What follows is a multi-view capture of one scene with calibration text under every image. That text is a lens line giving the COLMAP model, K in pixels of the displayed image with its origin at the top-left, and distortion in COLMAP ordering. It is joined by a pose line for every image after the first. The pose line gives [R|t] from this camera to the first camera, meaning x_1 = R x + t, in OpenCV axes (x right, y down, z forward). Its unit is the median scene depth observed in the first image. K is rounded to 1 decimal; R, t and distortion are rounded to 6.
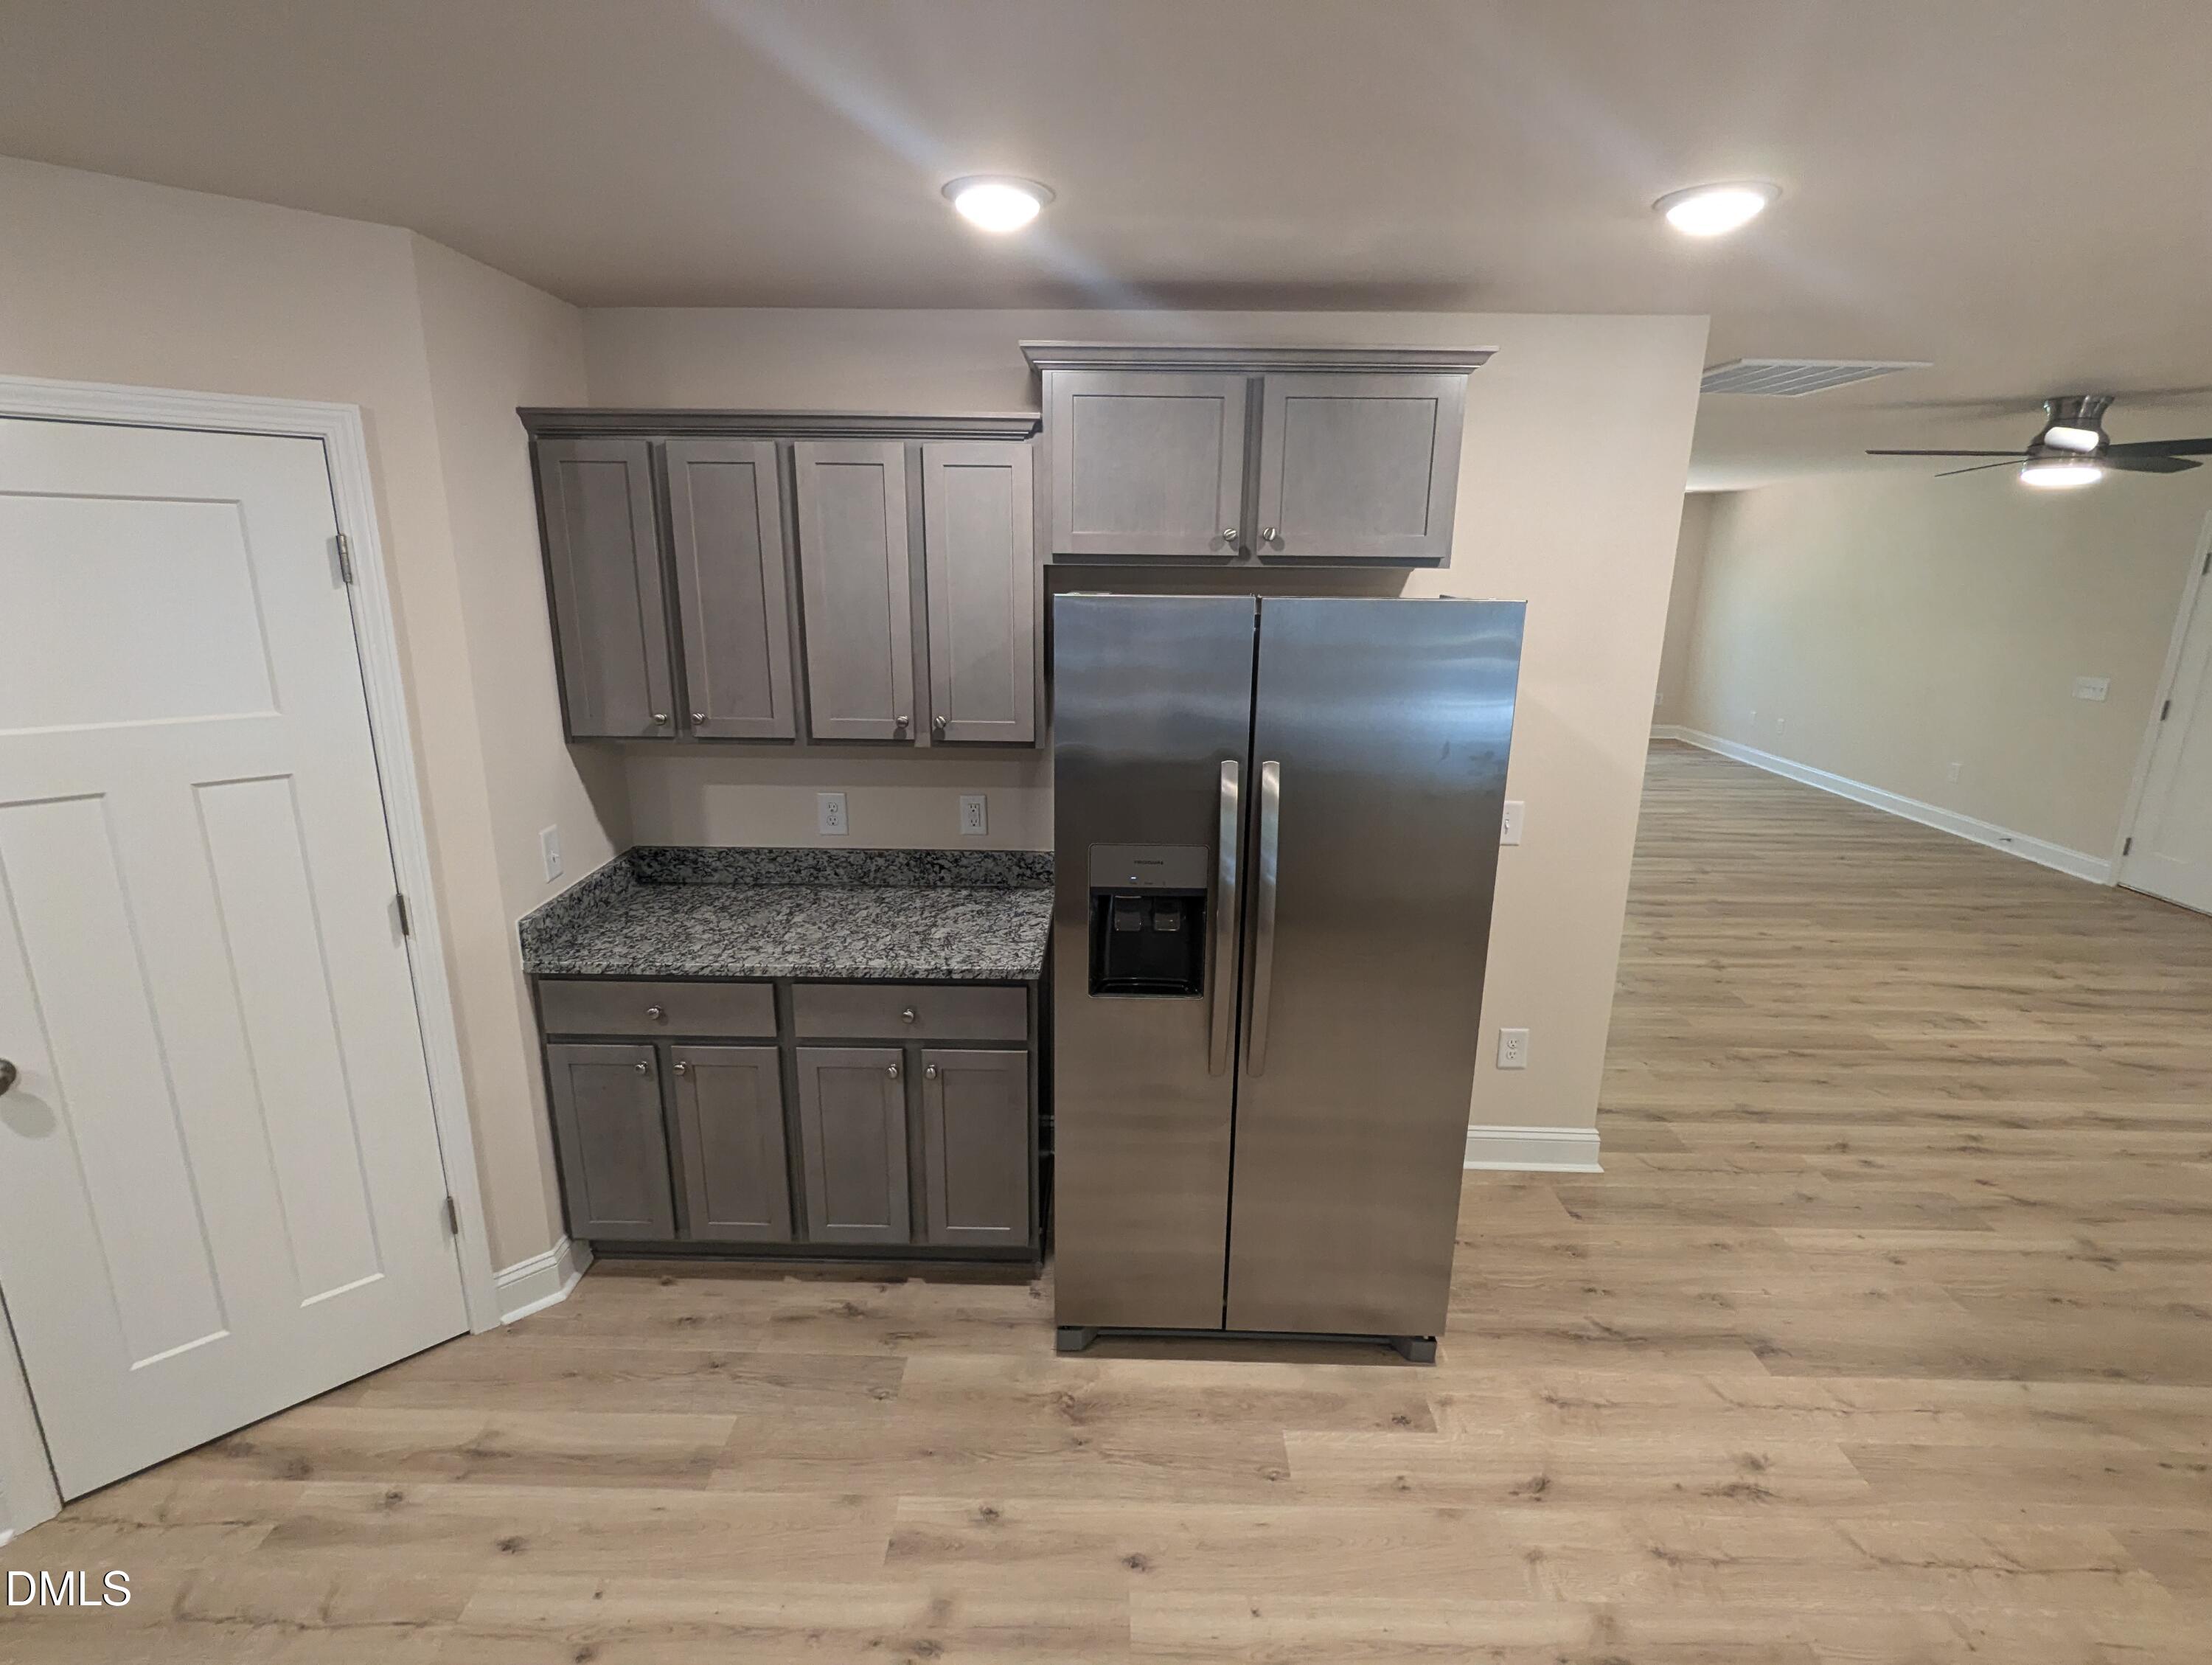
lens RADIAL K [[1059.0, 0, 1112.5], [0, 1059.0, 833.7], [0, 0, 1]] dist [0.002331, 0.001219]
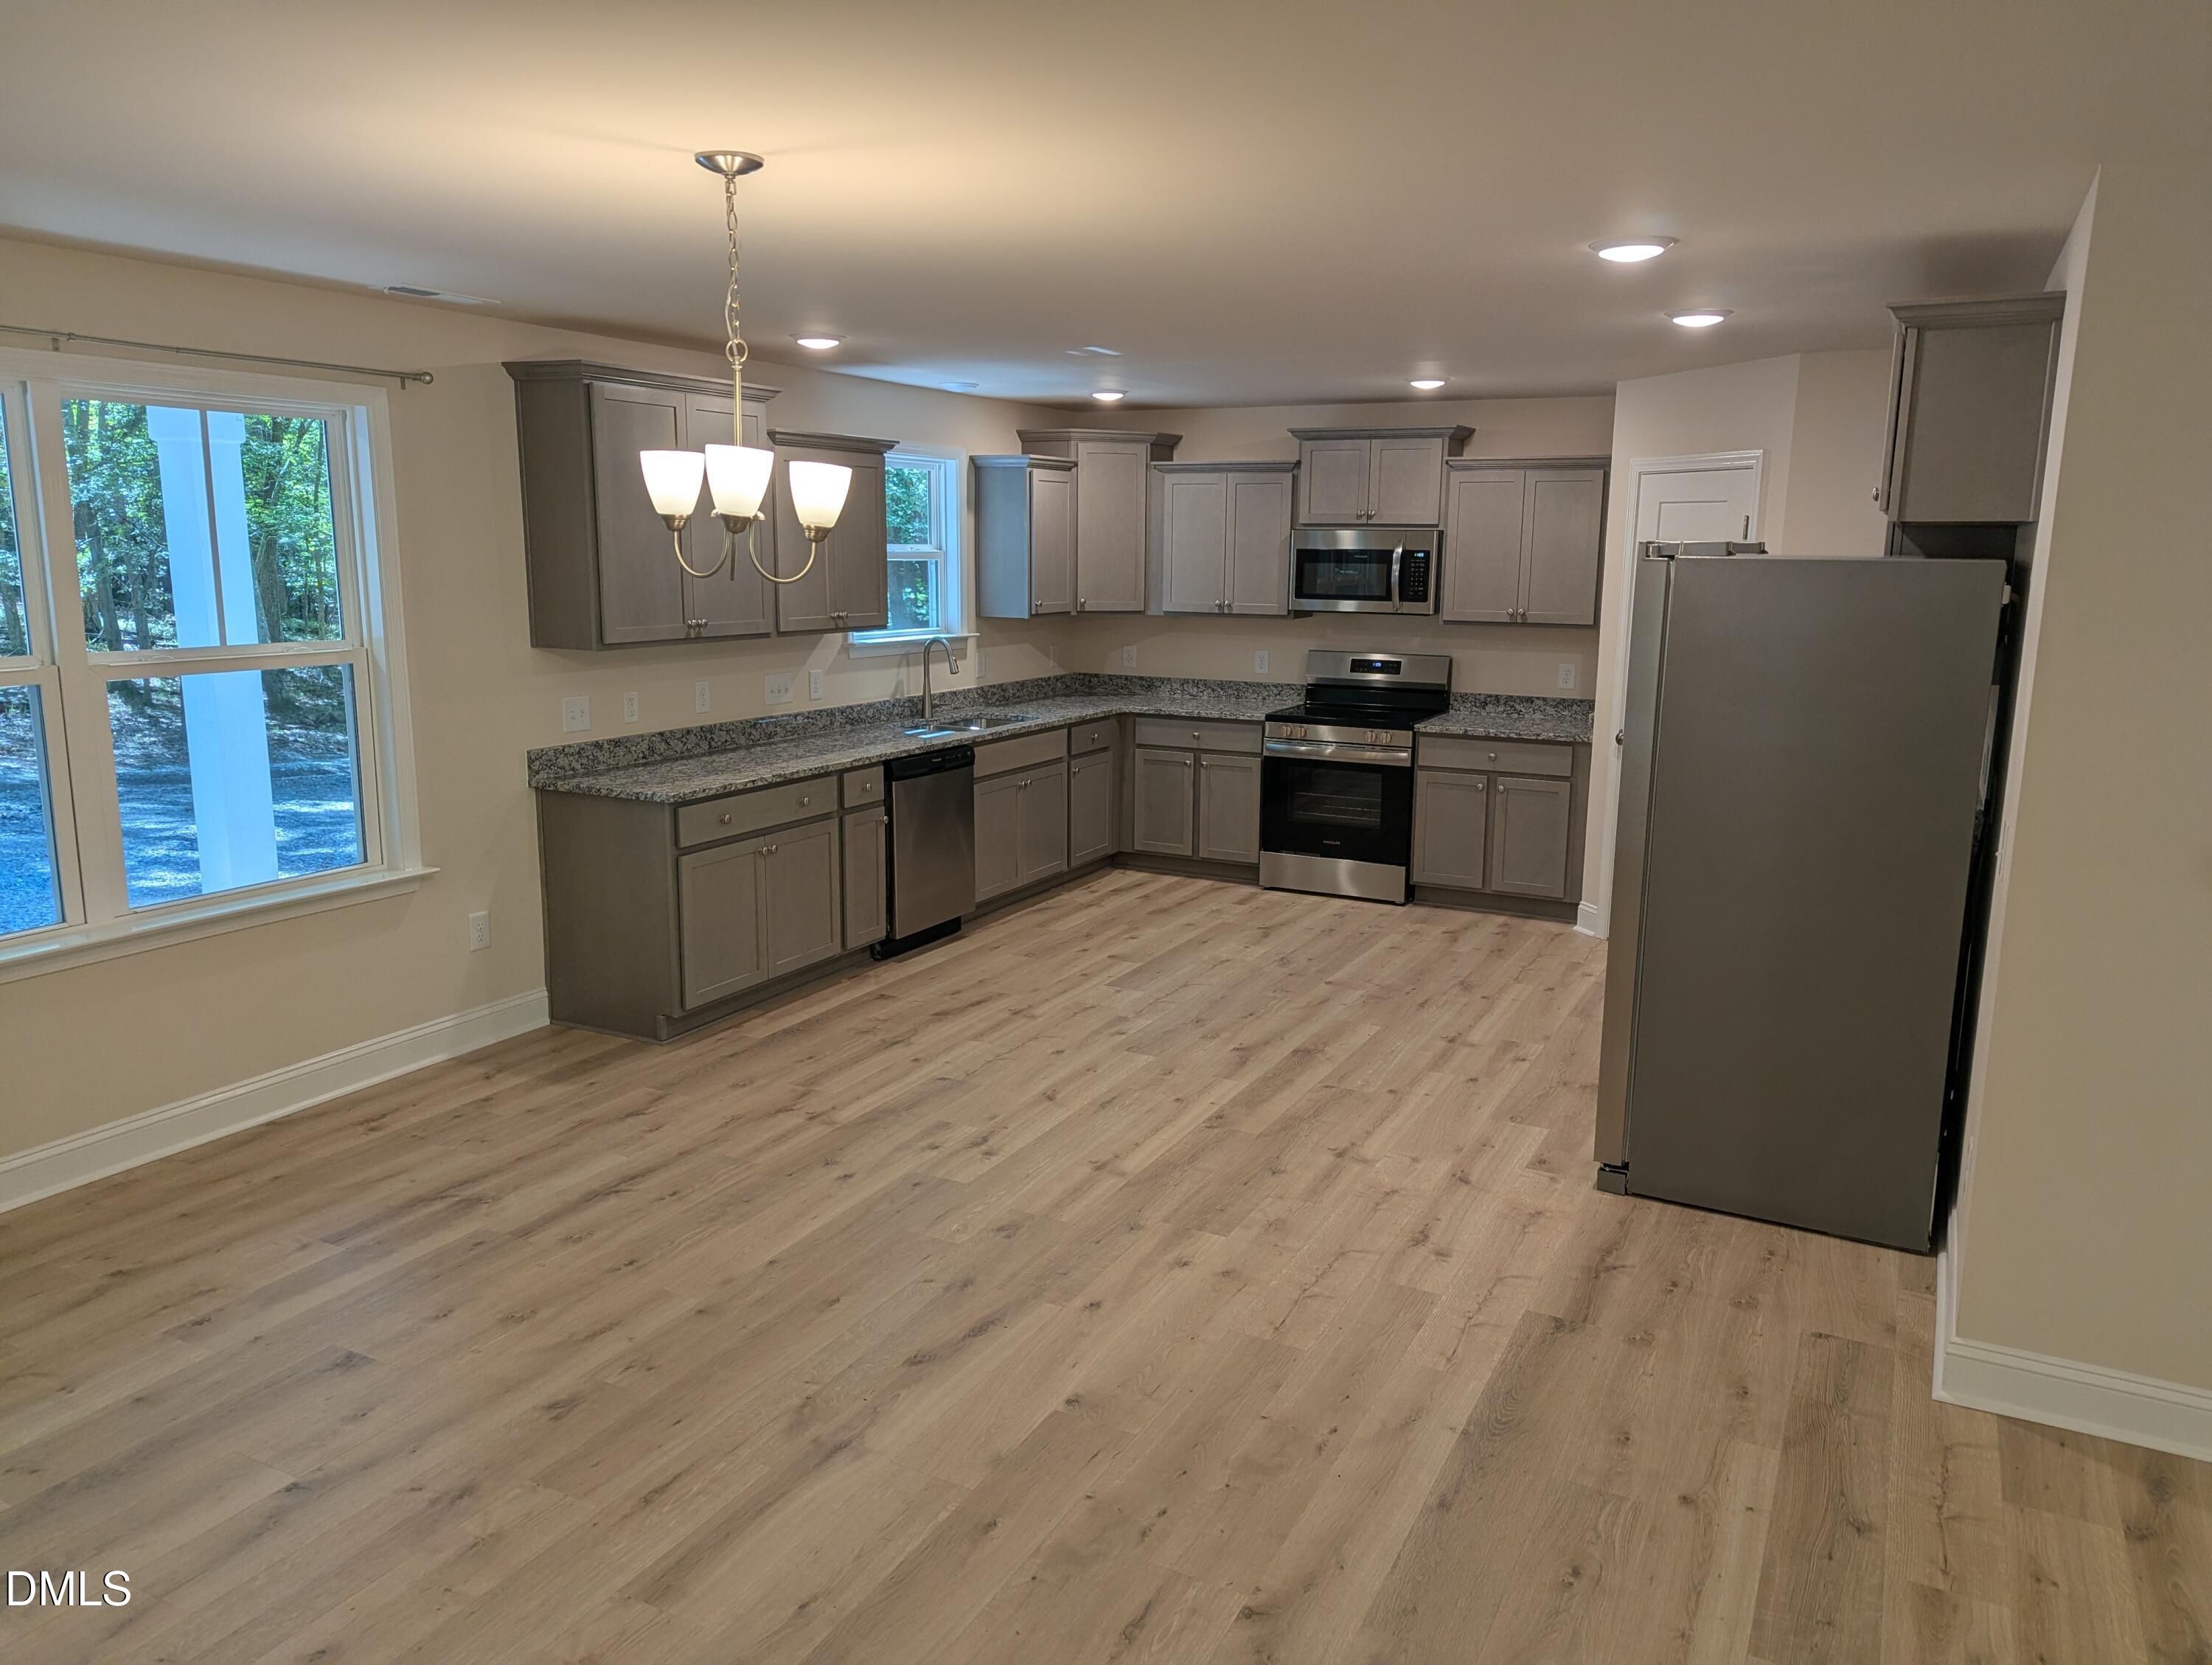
lens RADIAL K [[1546.6, 0, 1125.7], [0, 1546.6, 823.3], [0, 0, 1]] dist [0.060727, -0.044855]
pose [[-0.441764, 0.144821, -0.885365, 1.555085], [-0.248780, 0.928405, 0.275993, -0.173979], [0.861947, 0.342185, -0.374108, 0.820668]]
